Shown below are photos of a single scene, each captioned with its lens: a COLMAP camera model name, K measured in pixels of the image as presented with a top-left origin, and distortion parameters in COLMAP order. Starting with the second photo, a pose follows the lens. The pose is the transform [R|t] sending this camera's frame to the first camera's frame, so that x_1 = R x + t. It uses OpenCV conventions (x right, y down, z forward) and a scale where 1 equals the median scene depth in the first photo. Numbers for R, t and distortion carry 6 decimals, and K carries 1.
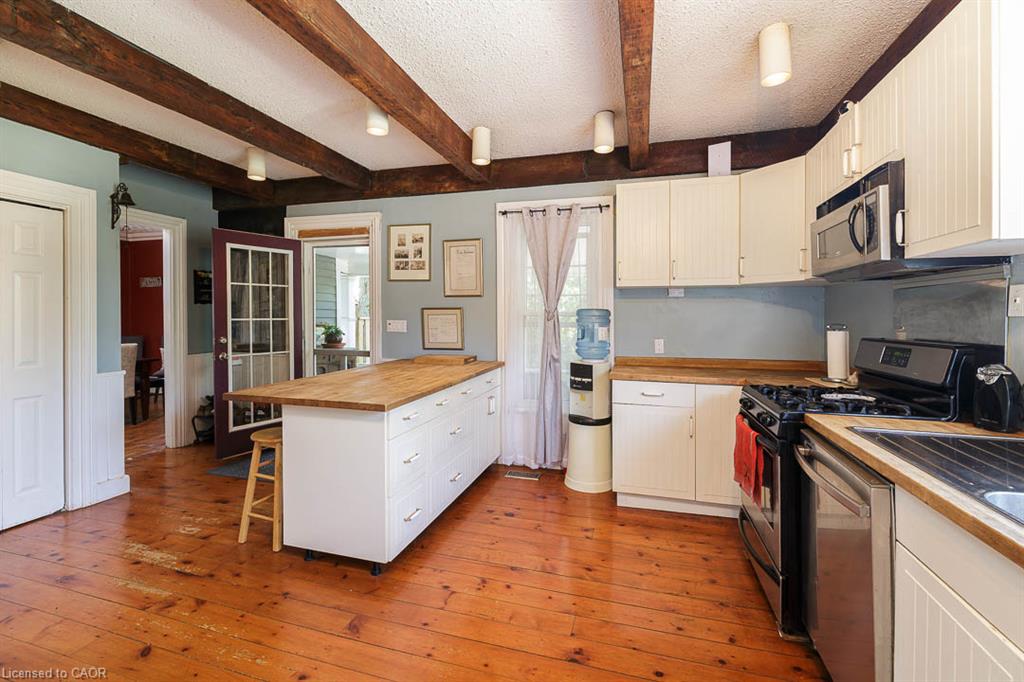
lens RADIAL K [[443.6, 0, 516.8], [0, 443.6, 315.8], [0, 0, 1]] dist [-0.000623, -0.000542]
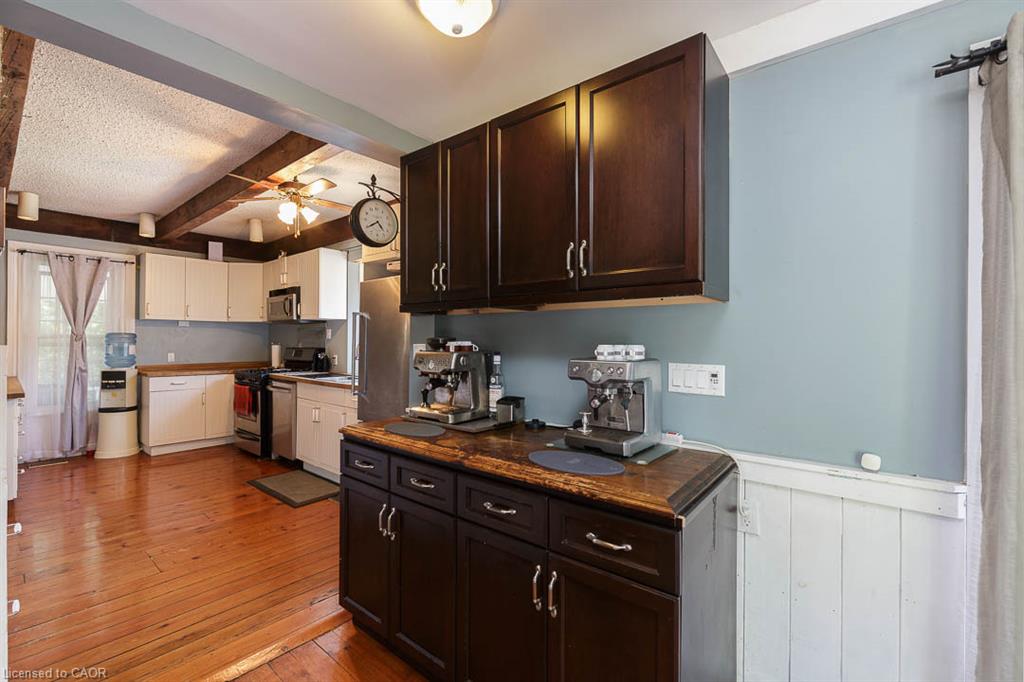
lens RADIAL K [[443.6, 0, 512.6], [0, 443.6, 336.9], [0, 0, 1]] dist [-0.000623, -0.000542]
pose [[0.405143, 0.007432, 0.914223, -0.636836], [-0.003216, 0.999972, -0.006704, 0.003141], [-0.914248, -0.000224, 0.405156, -0.756723]]
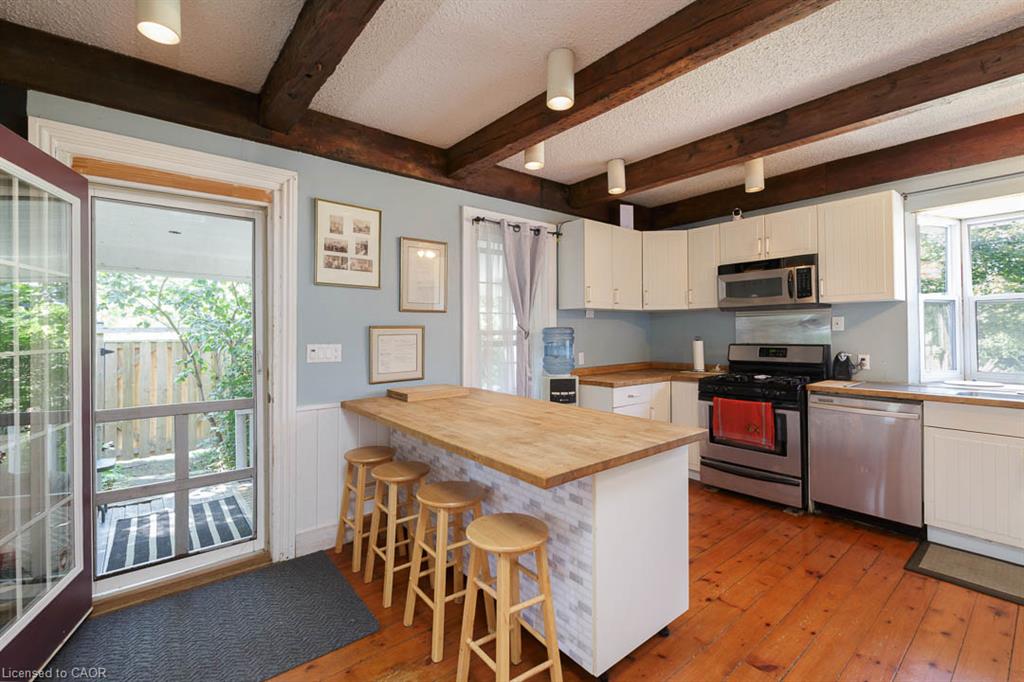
lens RADIAL K [[443.6, 0, 500.2], [0, 443.6, 324.8], [0, 0, 1]] dist [-0.000623, -0.000542]
pose [[0.575943, 0.005247, 0.817473, -0.799867], [0.012198, 0.999813, -0.015011, -0.007247], [-0.817399, 0.018617, 0.575771, 0.497866]]
